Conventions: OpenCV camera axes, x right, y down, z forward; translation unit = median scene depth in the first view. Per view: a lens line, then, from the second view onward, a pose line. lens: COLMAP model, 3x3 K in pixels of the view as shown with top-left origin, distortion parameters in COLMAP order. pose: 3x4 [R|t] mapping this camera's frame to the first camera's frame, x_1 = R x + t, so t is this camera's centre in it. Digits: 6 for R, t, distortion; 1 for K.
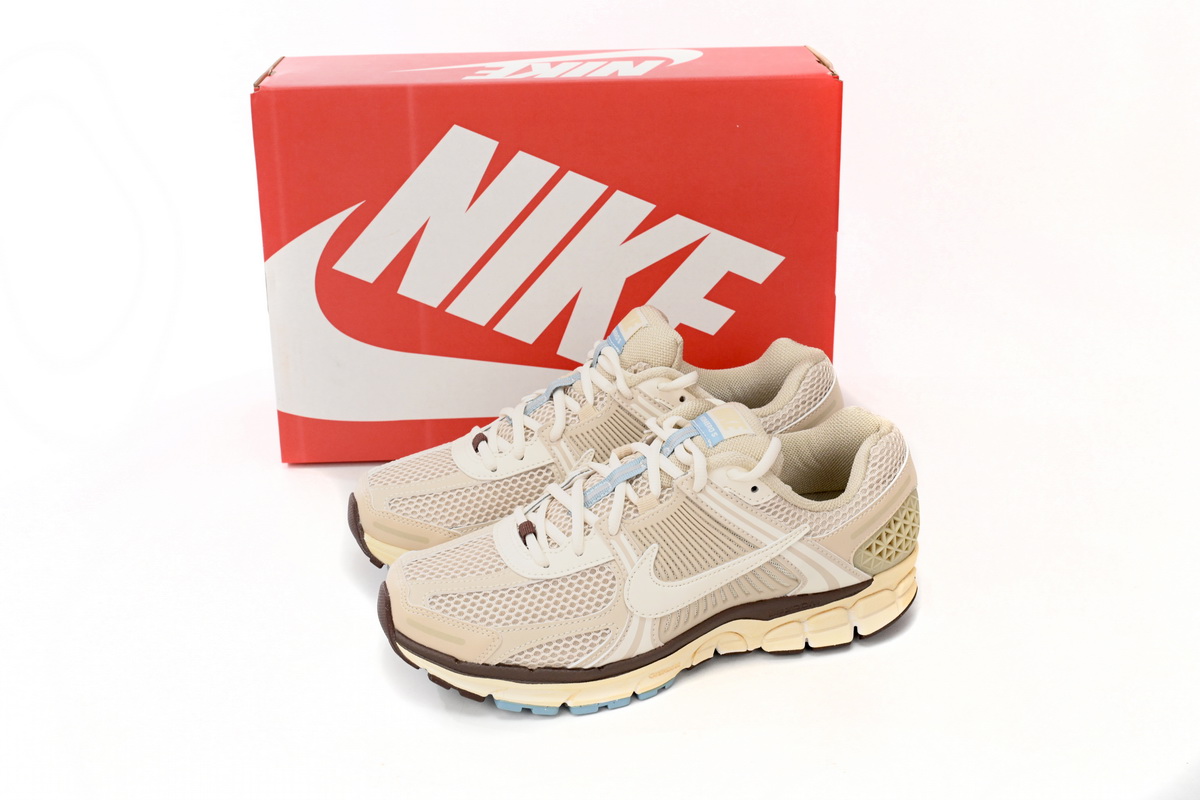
lens RADIAL K [[1636.4, 0, 602.5], [0, 1636.4, 398.6], [0, 0, 1]] dist [0.001260, 0.000000]
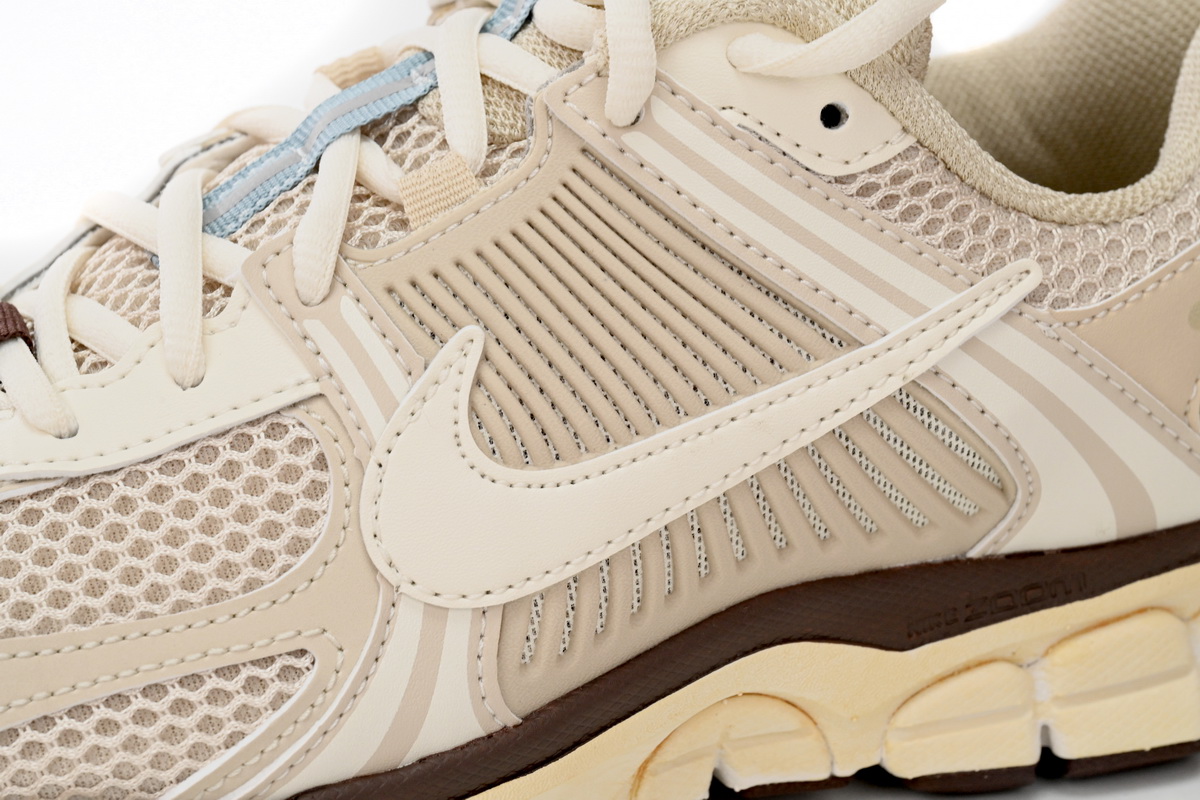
lens RADIAL K [[3635.1, 0, 598.7], [0, 3635.1, 400.2], [0, 0, 1]] dist [-0.084543, 0.000000]
pose [[0.998159, -0.032061, 0.051491, 0.021771], [0.039534, 0.987684, -0.151383, 0.190349], [-0.046004, 0.153140, 0.987133, 0.415485]]
